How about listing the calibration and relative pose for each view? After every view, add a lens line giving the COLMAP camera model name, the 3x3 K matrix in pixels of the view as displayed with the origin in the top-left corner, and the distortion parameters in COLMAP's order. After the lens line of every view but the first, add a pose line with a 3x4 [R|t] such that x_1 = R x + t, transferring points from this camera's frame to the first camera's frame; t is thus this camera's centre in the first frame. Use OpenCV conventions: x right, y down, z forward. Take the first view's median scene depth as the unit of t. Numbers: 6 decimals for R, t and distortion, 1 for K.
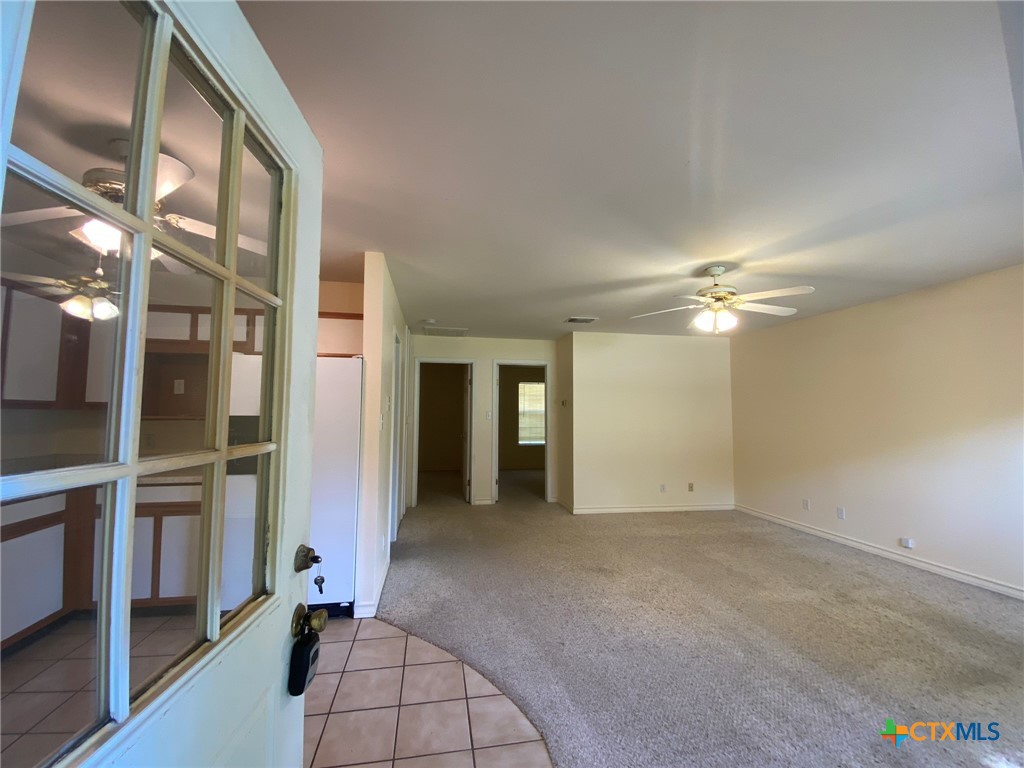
lens RADIAL K [[413.4, 0, 512.0], [0, 413.4, 384.0], [0, 0, 1]] dist [0.013789, -0.020055]
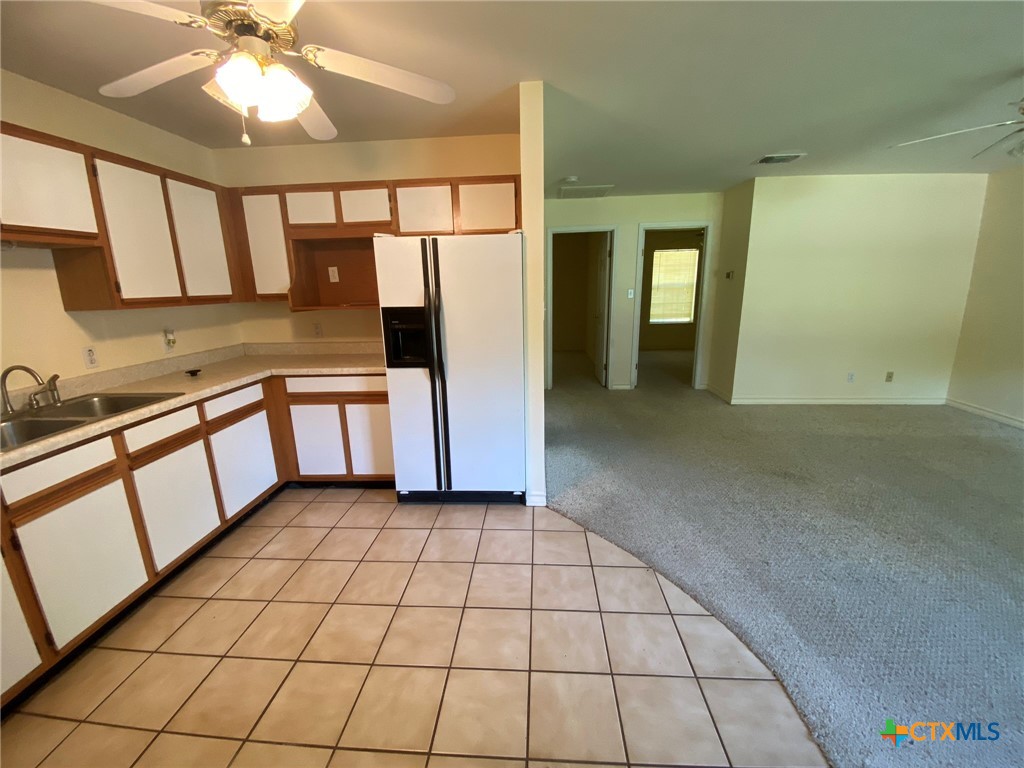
lens RADIAL K [[416.6, 0, 512.0], [0, 416.6, 384.0], [0, 0, 1]] dist [0.040921, -0.030059]
pose [[0.966512, 0.030614, -0.254789, -0.165509], [0.045510, 0.956673, 0.287586, -0.015478], [0.252554, -0.289551, 0.923242, 0.134704]]
